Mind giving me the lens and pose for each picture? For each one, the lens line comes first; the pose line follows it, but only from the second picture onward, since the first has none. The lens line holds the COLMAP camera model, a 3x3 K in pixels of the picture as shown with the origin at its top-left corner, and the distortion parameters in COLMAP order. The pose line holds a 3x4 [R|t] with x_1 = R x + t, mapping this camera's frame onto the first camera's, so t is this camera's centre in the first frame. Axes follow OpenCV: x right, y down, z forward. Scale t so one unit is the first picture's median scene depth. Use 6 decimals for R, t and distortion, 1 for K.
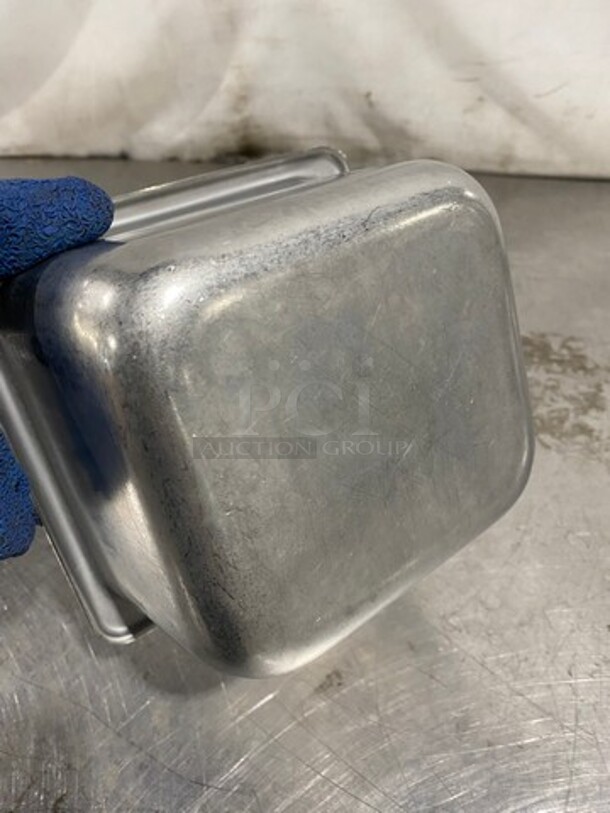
lens RADIAL K [[623.1, 0, 292.9], [0, 623.1, 404.3], [0, 0, 1]] dist [-0.009712, 0.004296]
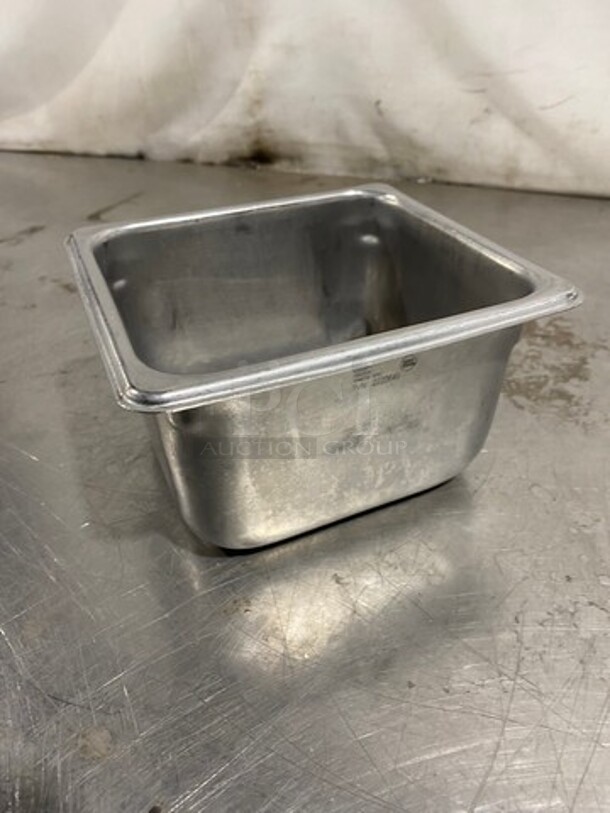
lens RADIAL K [[626.9, 0, 304.2], [0, 626.9, 391.1], [0, 0, 1]] dist [-0.005934, 0.008286]
pose [[0.996014, 0.084955, -0.027195, 0.110049], [-0.087899, 0.986659, -0.137032, 0.190883], [0.015191, 0.138876, 0.990193, 0.075970]]
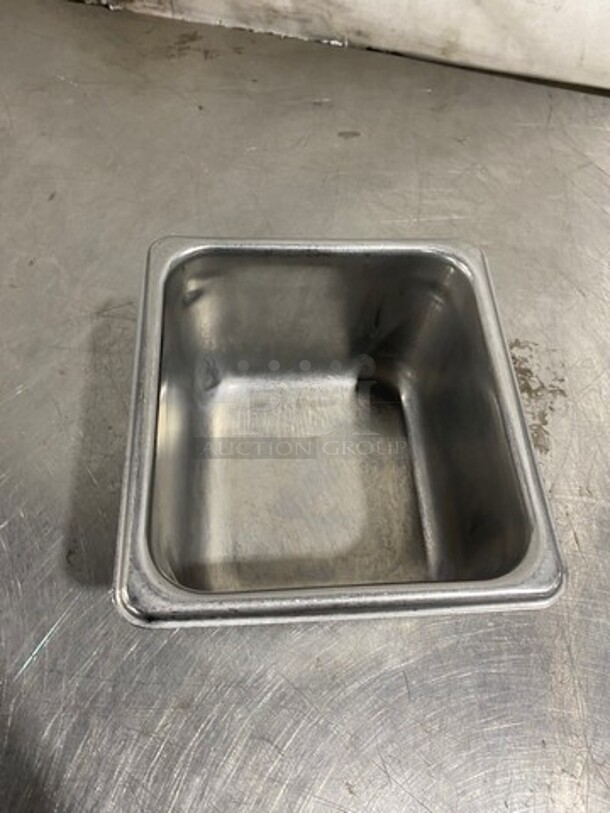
lens RADIAL K [[626.9, 0, 304.2], [0, 626.9, 391.1], [0, 0, 1]] dist [-0.005934, 0.008286]
pose [[0.981518, -0.049974, 0.184730, -0.017539], [-0.011425, 0.948278, 0.317237, -0.364265], [-0.191029, -0.313484, 0.930180, 0.237937]]
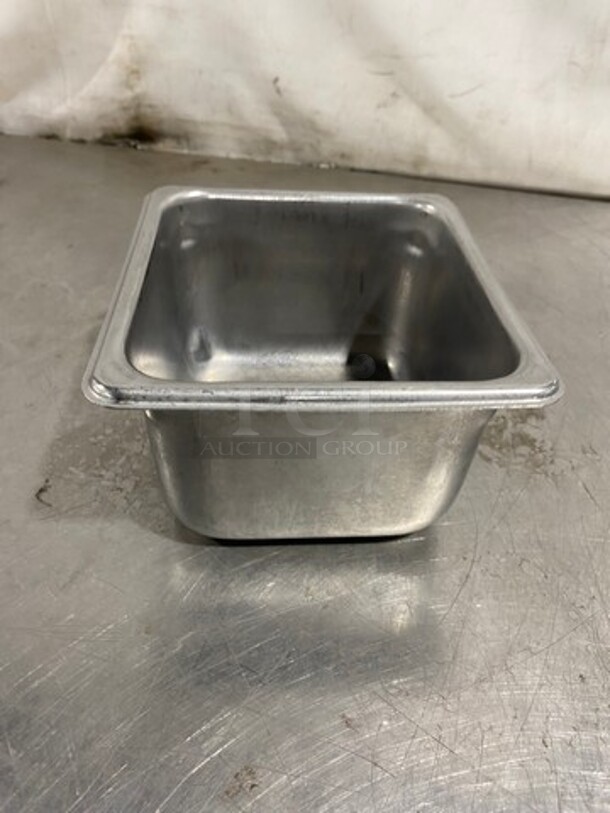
lens RADIAL K [[626.9, 0, 304.2], [0, 626.9, 391.1], [0, 0, 1]] dist [-0.005934, 0.008286]
pose [[0.982615, 0.012833, 0.185209, -0.004937], [-0.001779, 0.998213, -0.059725, 0.024812], [-0.185645, 0.058358, 0.980882, 0.178553]]
